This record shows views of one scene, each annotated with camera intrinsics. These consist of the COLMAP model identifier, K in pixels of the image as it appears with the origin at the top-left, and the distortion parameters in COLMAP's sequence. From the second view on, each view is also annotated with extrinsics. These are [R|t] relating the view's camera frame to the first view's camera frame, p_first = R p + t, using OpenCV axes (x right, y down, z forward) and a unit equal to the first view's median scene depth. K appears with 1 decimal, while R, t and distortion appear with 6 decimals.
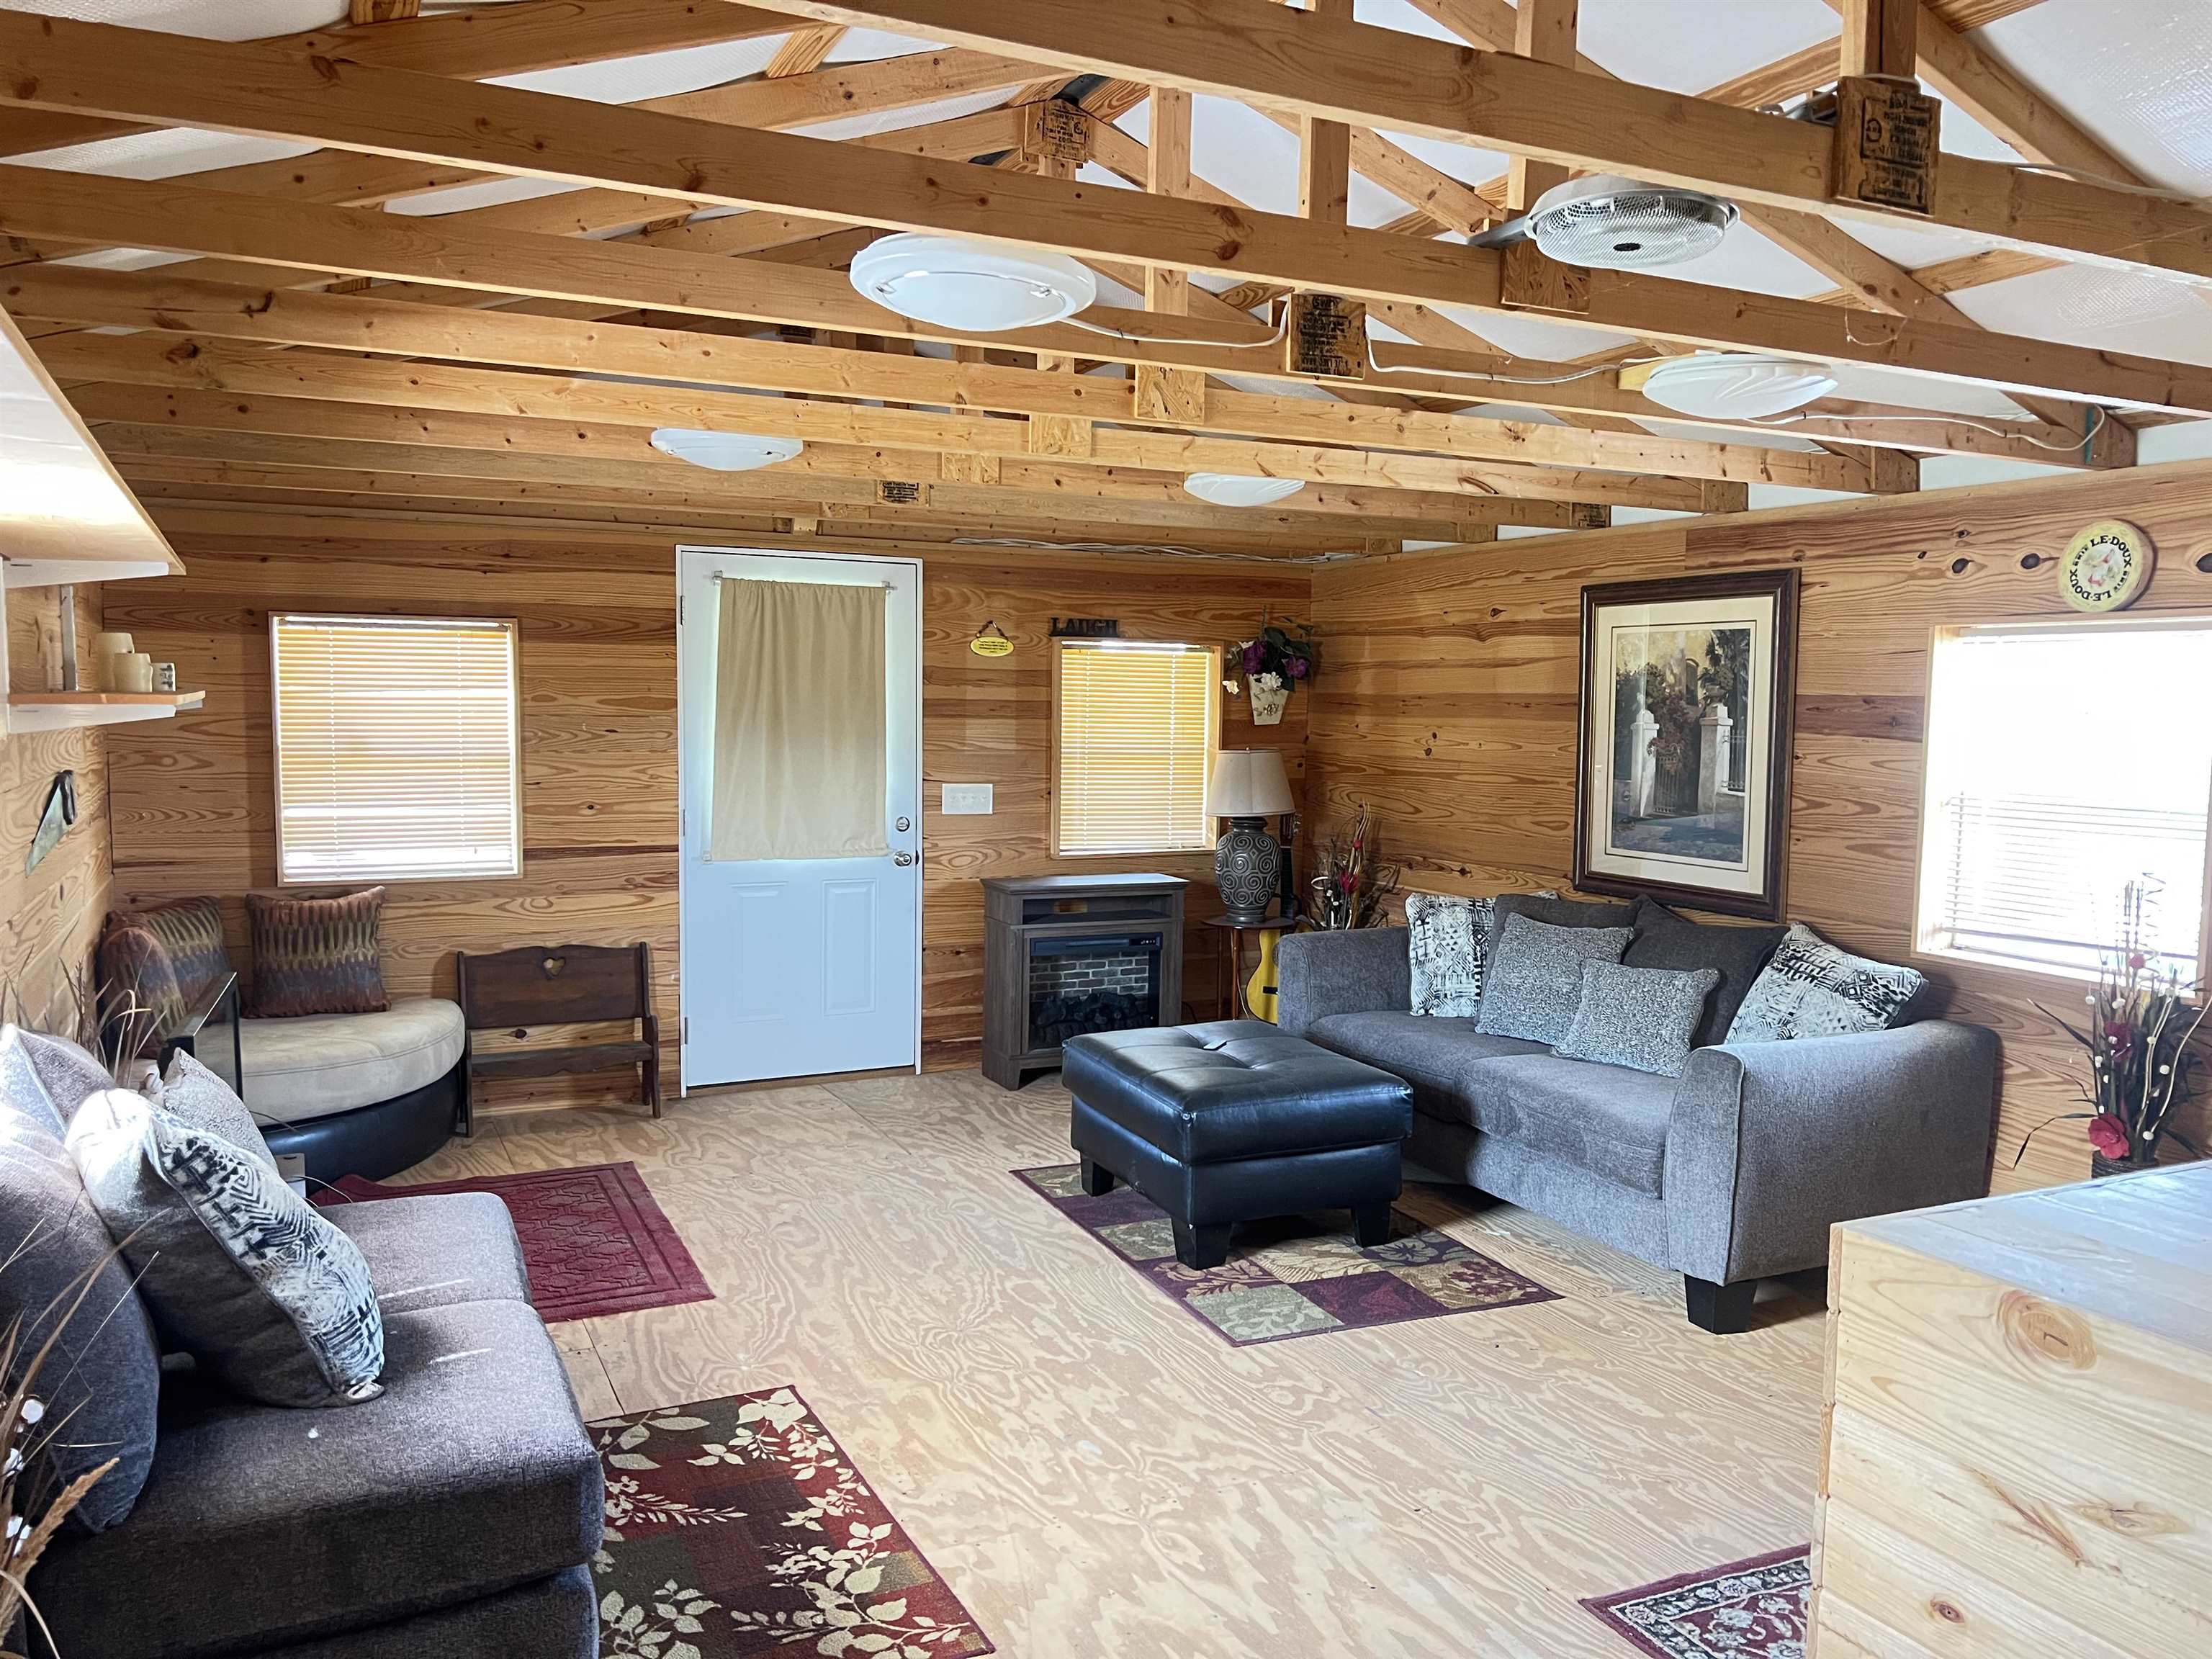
lens RADIAL K [[1678.9, 0, 1106.0], [0, 1678.9, 829.5], [0, 0, 1]] dist [-0.001535, 0.002030]
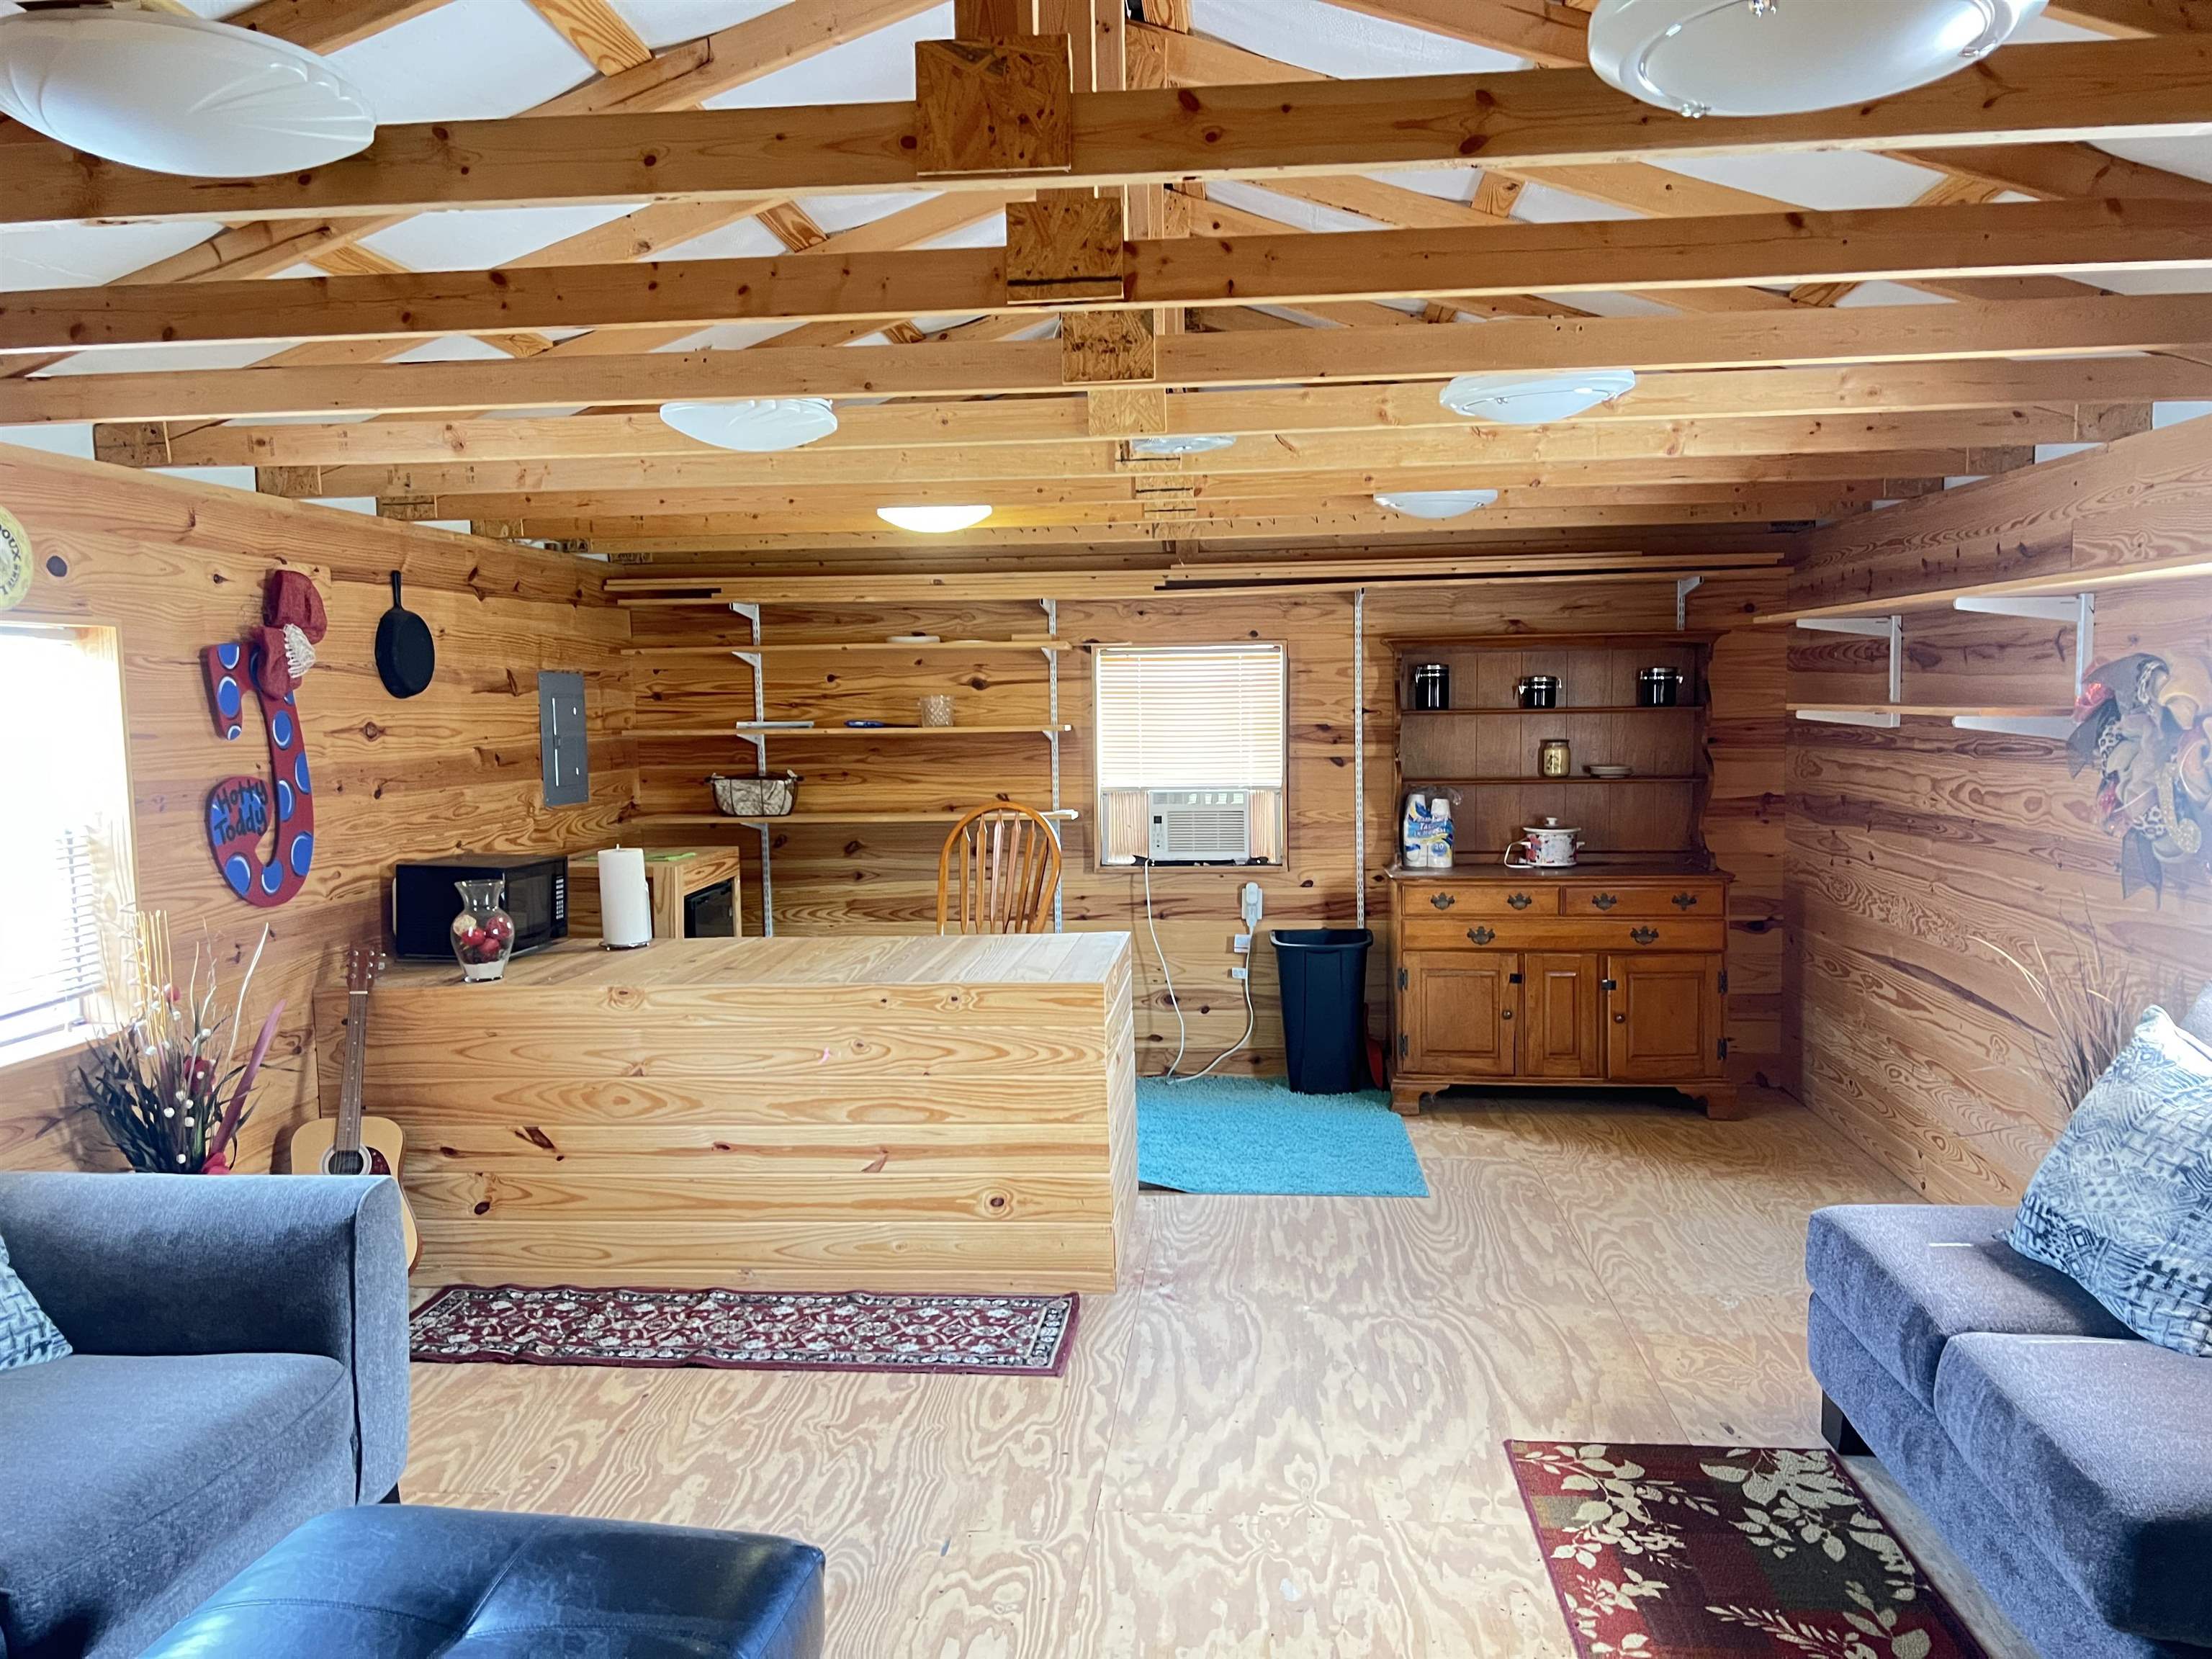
lens RADIAL K [[1678.9, 0, 1106.0], [0, 1678.9, 829.5], [0, 0, 1]] dist [-0.001535, 0.002030]
pose [[-0.856904, -0.042131, 0.513752, -0.409866], [0.046589, 0.986246, 0.158585, -0.178350], [-0.513367, 0.159827, -0.843155, 1.988188]]
